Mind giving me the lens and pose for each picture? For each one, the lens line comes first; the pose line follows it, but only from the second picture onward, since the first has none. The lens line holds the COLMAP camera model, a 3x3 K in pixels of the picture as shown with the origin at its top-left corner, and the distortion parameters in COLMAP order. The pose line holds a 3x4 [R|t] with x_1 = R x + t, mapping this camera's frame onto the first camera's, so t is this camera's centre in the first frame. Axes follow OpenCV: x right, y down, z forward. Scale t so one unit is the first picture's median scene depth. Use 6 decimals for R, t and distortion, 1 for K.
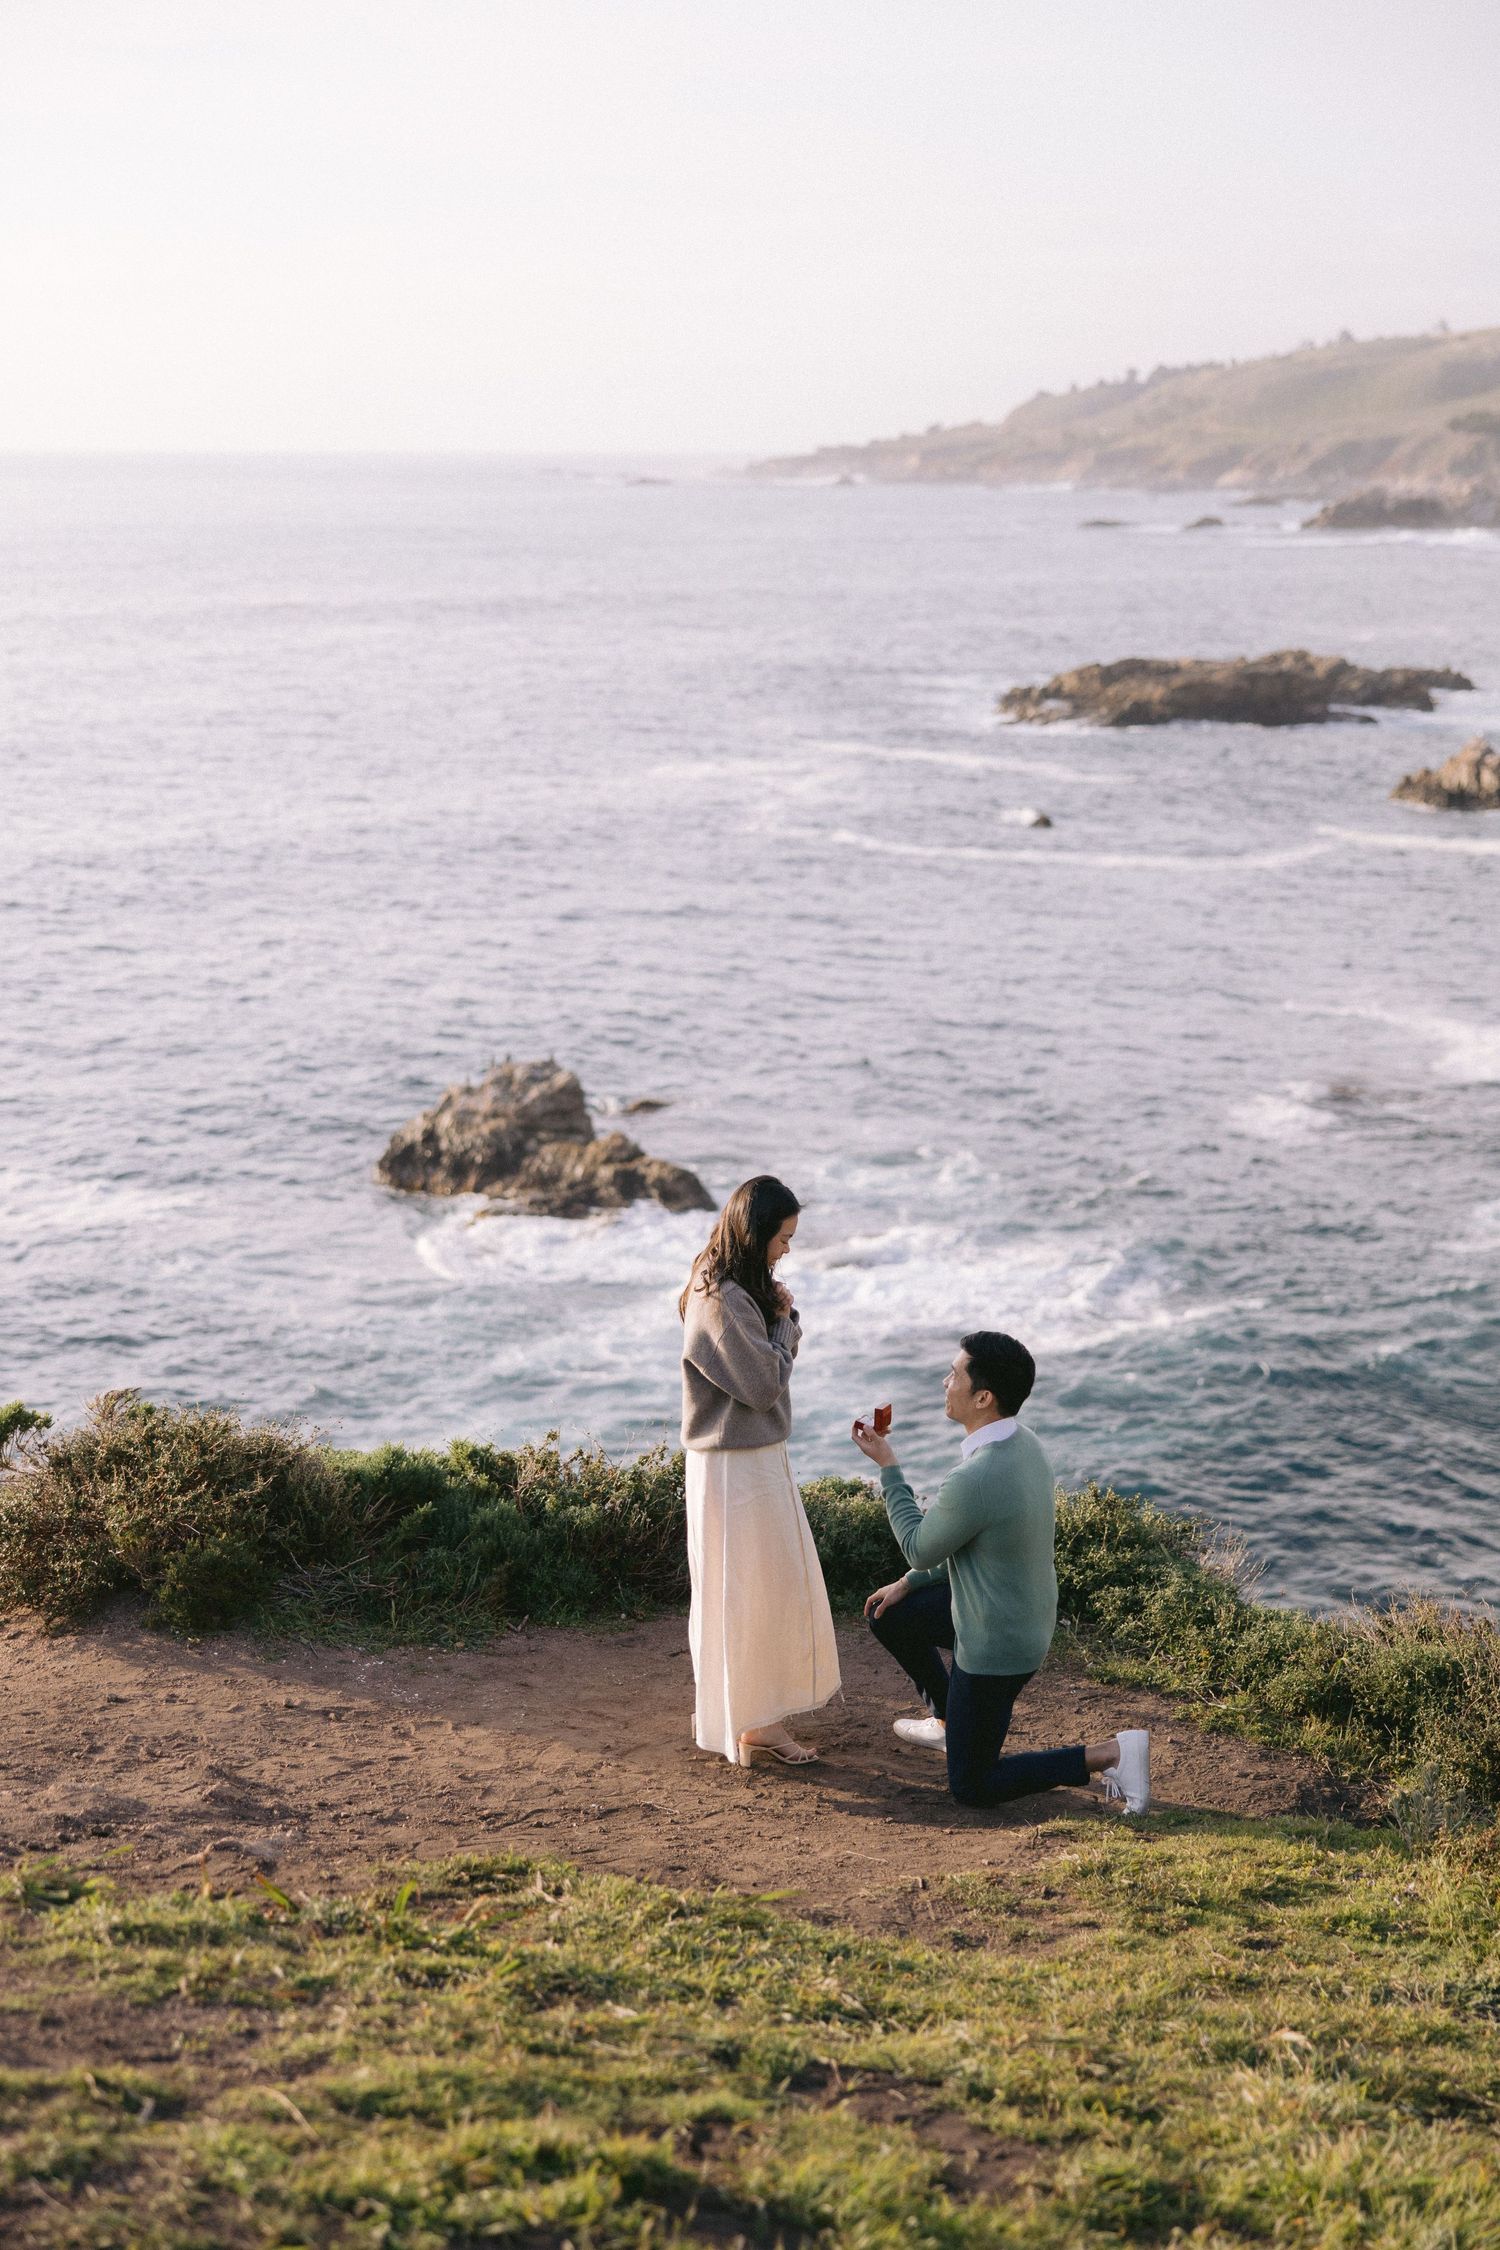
lens RADIAL K [[3109.8, 0, 752.8], [0, 3109.8, 1140.1], [0, 0, 1]] dist [0.025395, 0.000000]
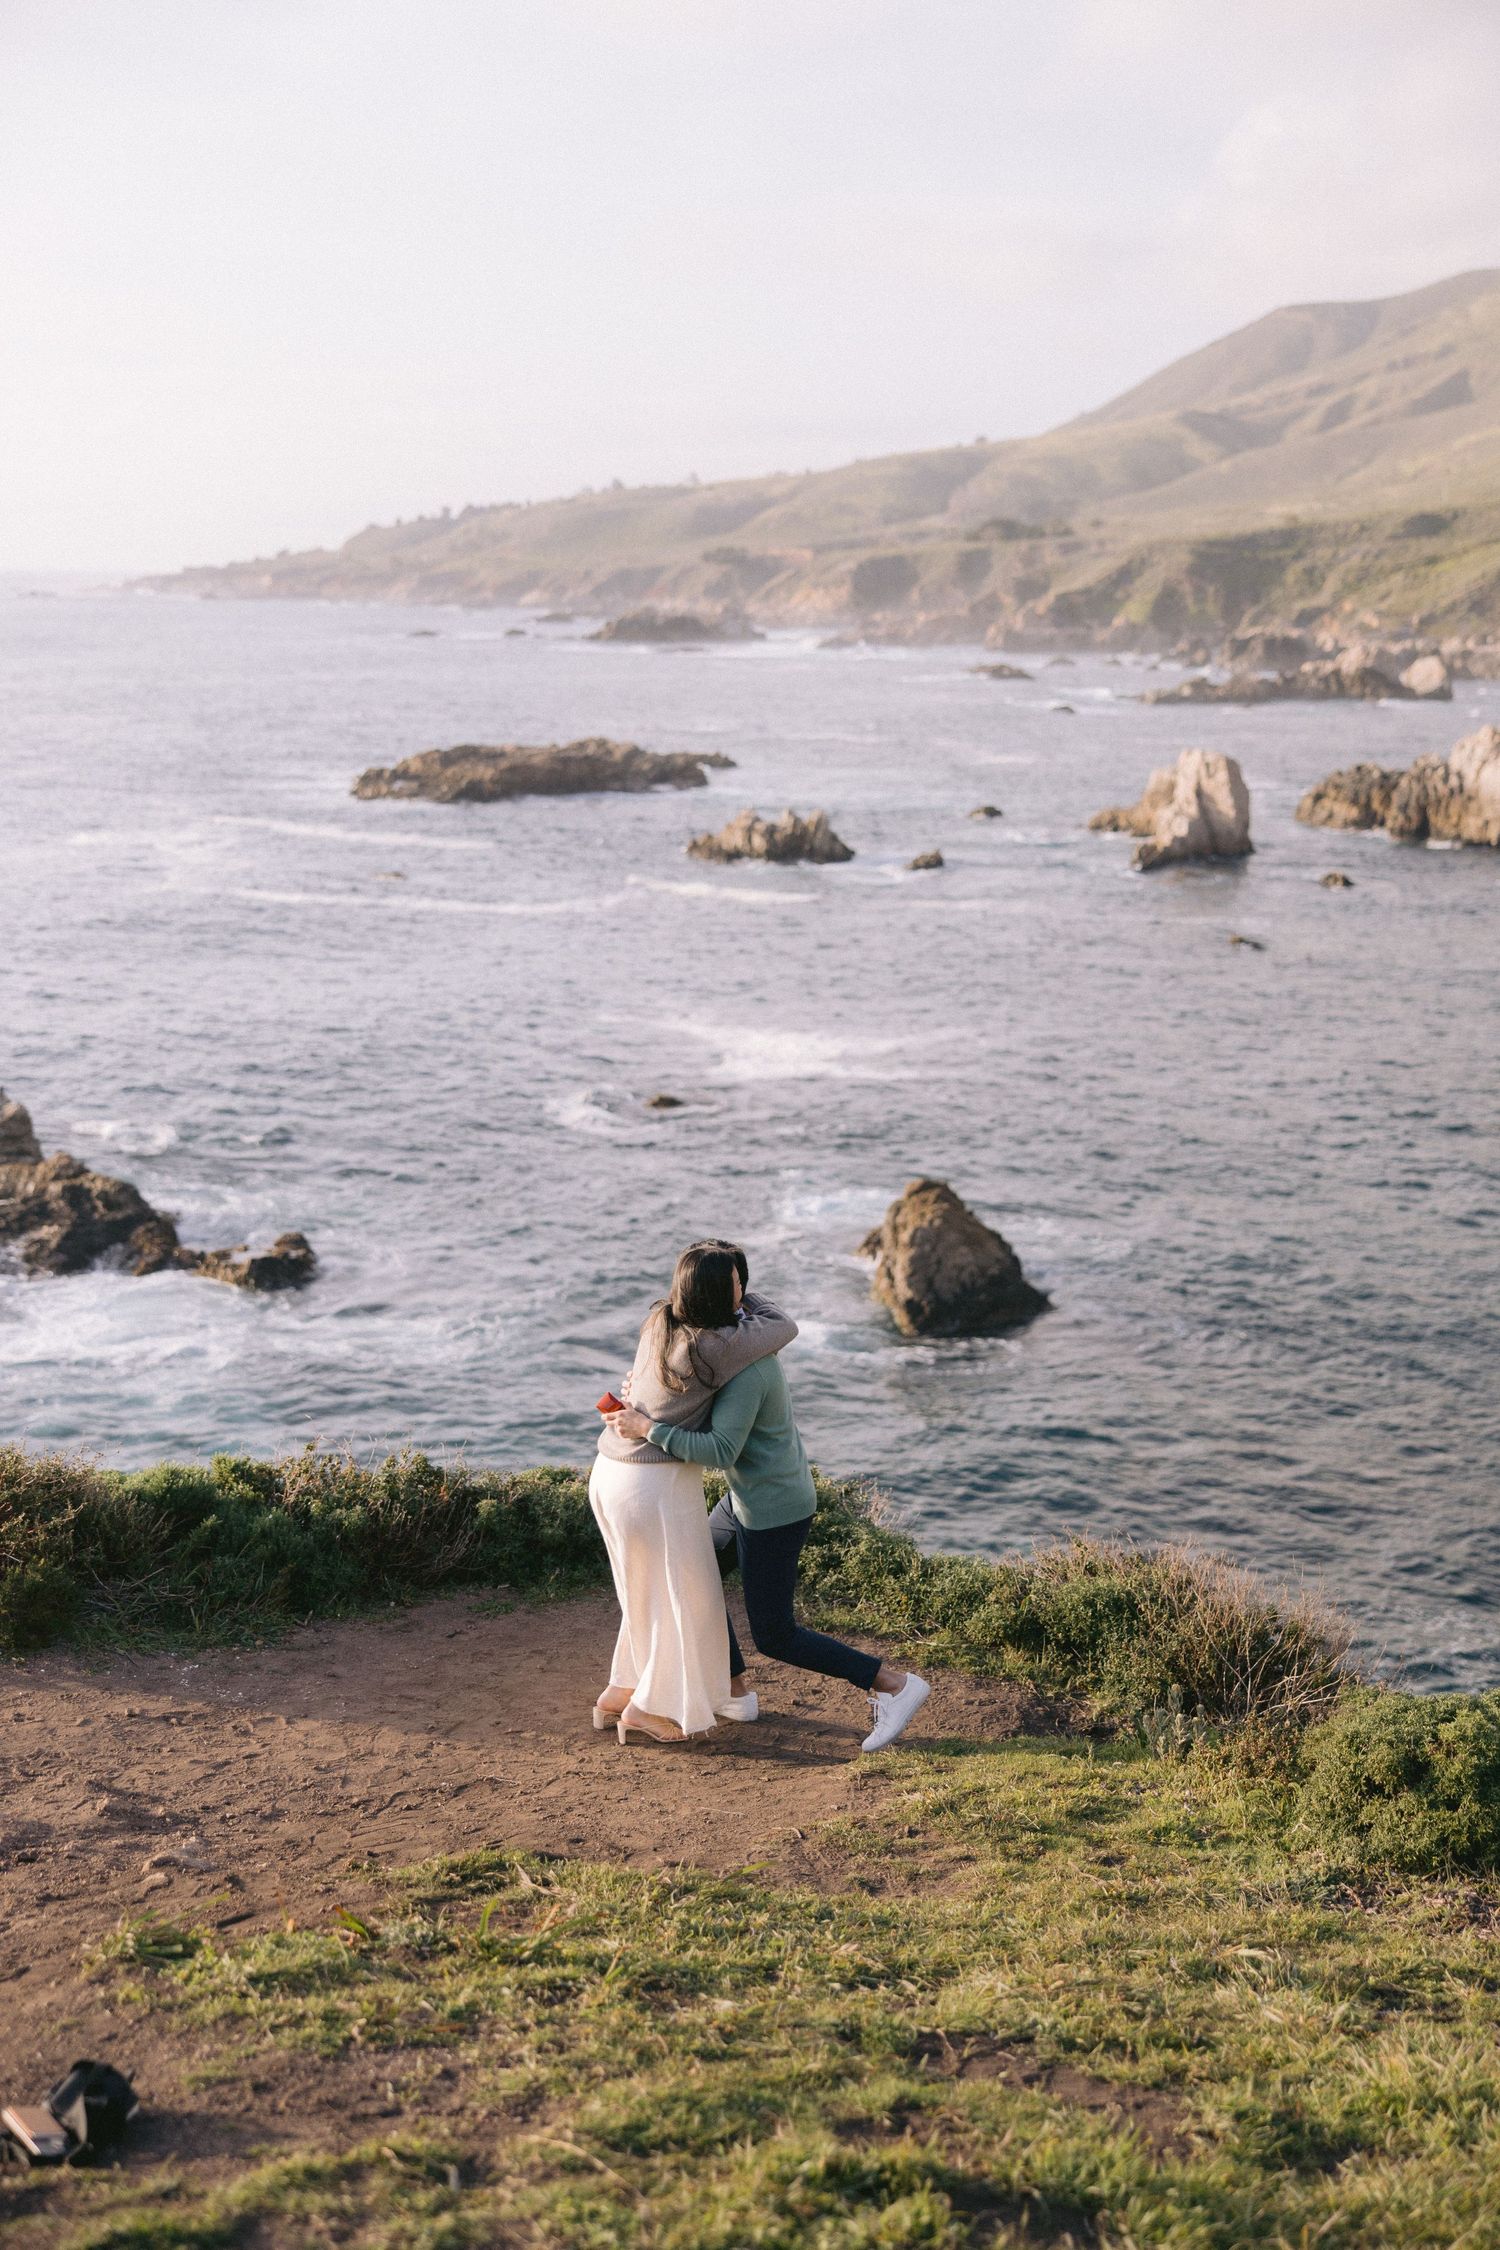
lens RADIAL K [[2562.1, 0, 743.1], [0, 2562.1, 1135.0], [0, 0, 1]] dist [0.007021, 0.000000]
pose [[0.973354, -0.037093, 0.226287, -0.119235], [0.037645, 0.999289, 0.001879, -0.013632], [-0.226196, 0.006689, 0.974059, 0.063624]]
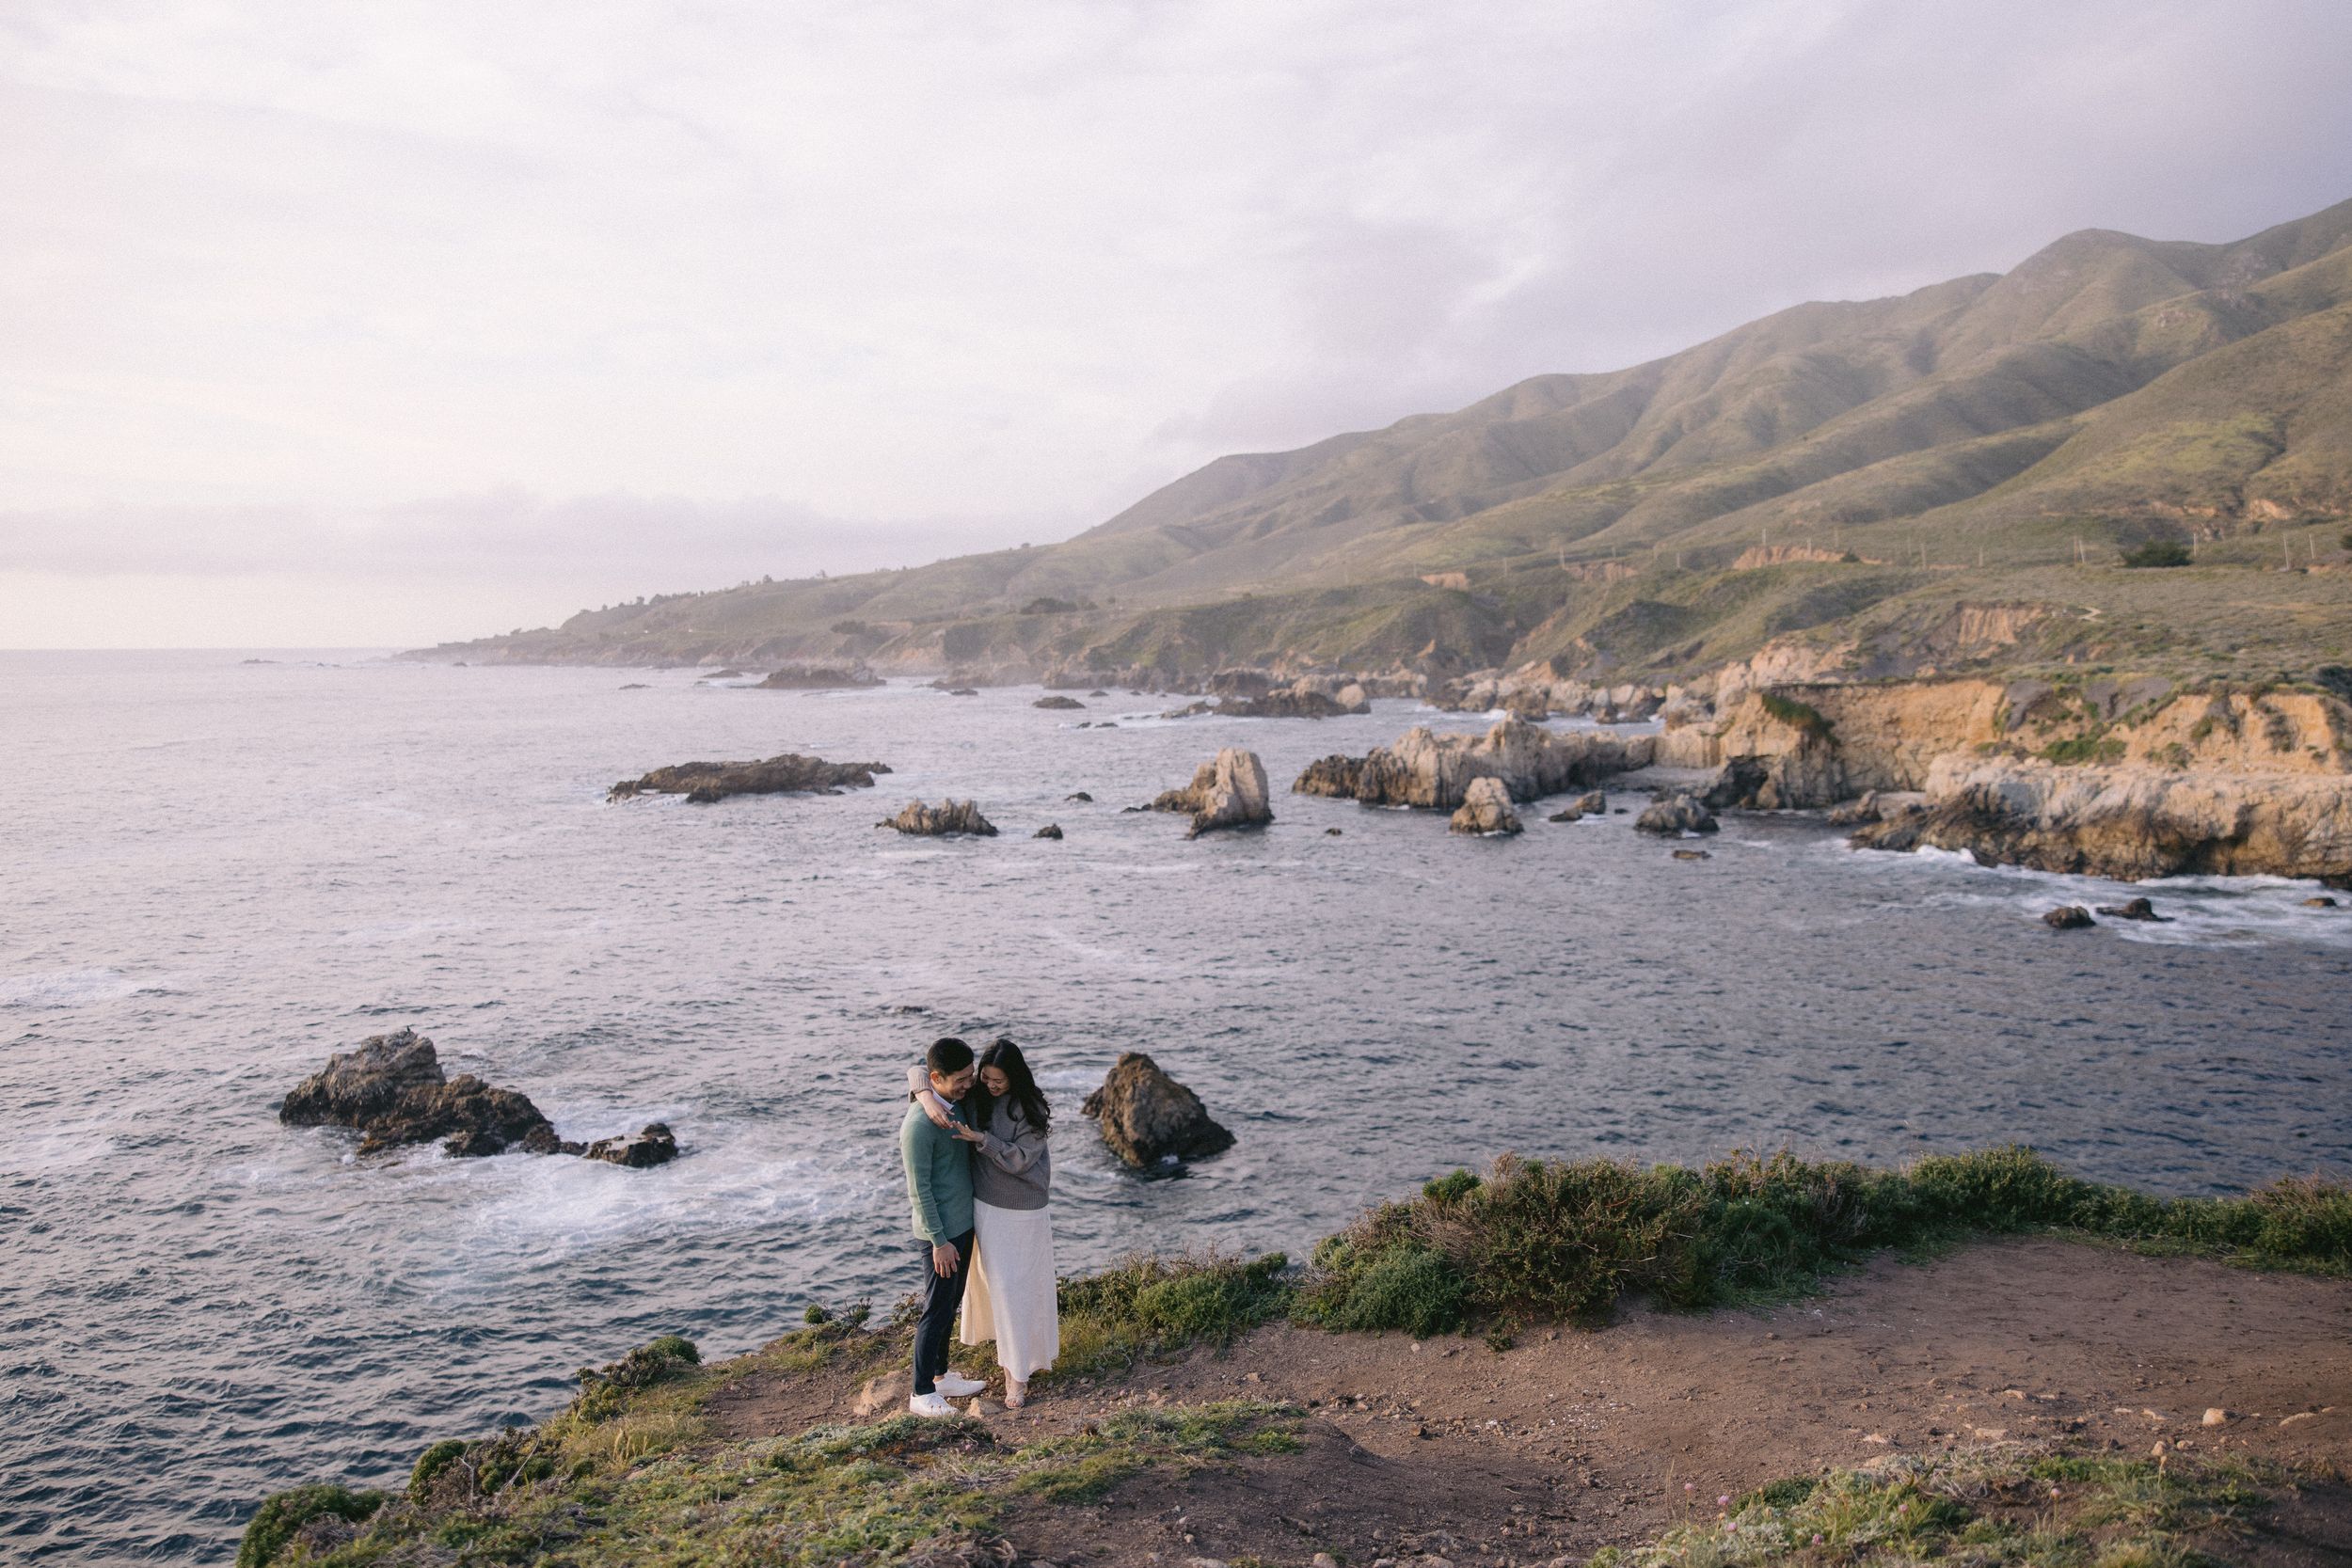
lens RADIAL K [[1826.8, 0, 1201.5], [0, 1826.8, 752.1], [0, 0, 1]] dist [0.012022, -0.012287]
pose [[0.913375, -0.032387, 0.405828, -0.678422], [0.096128, 0.985801, -0.137678, 0.000938], [-0.395607, 0.164763, 0.903520, 0.295179]]
